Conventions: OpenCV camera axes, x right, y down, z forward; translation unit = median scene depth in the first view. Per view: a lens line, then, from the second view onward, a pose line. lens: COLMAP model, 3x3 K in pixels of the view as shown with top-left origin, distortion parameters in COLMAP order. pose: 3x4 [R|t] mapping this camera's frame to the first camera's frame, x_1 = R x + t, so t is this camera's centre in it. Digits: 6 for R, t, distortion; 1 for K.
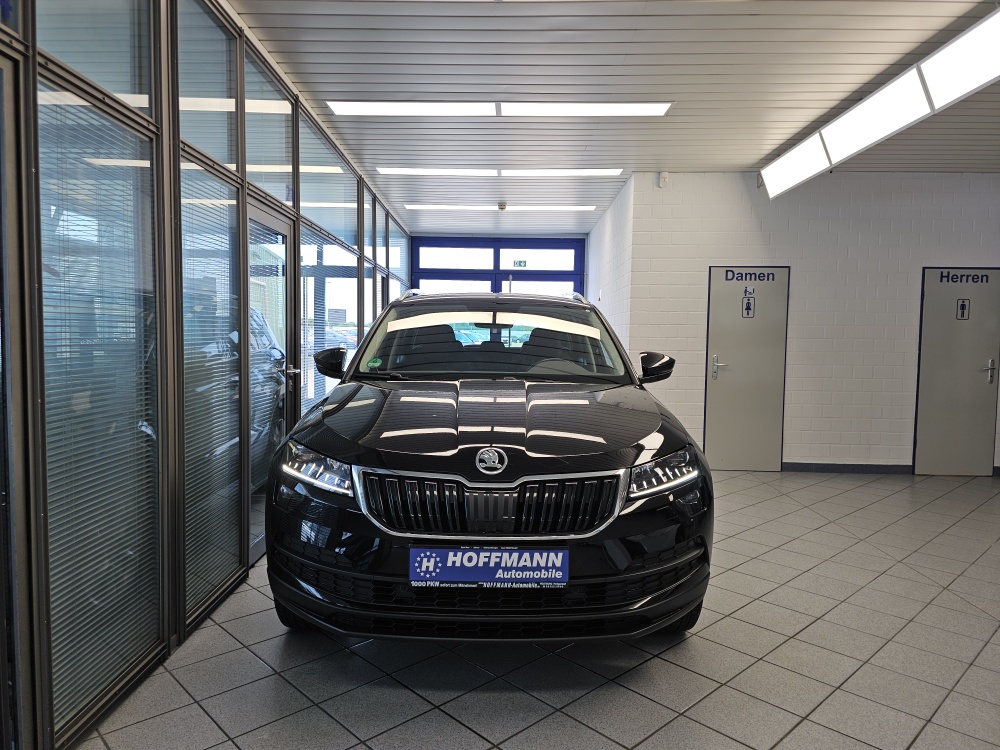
lens RADIAL K [[667.7, 0, 498.6], [0, 667.7, 364.9], [0, 0, 1]] dist [0.052623, -0.053046]
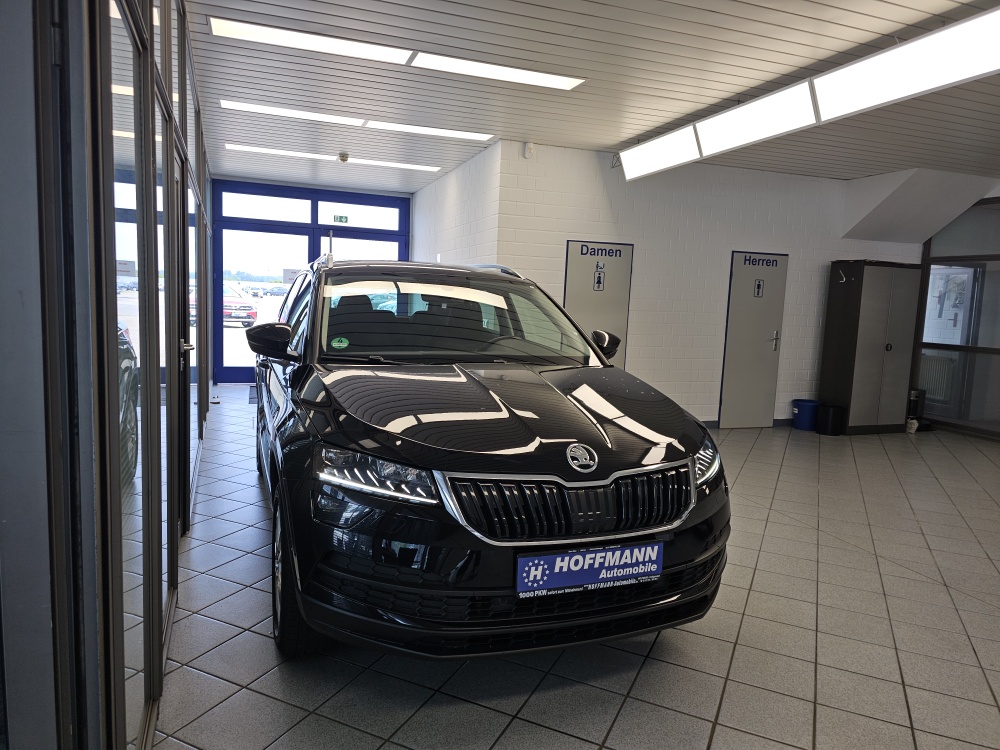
lens RADIAL K [[667.7, 0, 498.6], [0, 667.7, 364.9], [0, 0, 1]] dist [0.052623, -0.053046]
pose [[0.934340, -0.010012, 0.356241, -0.466998], [-0.013213, 0.997945, 0.062701, -0.048017], [-0.356137, -0.063291, 0.932288, 0.160675]]
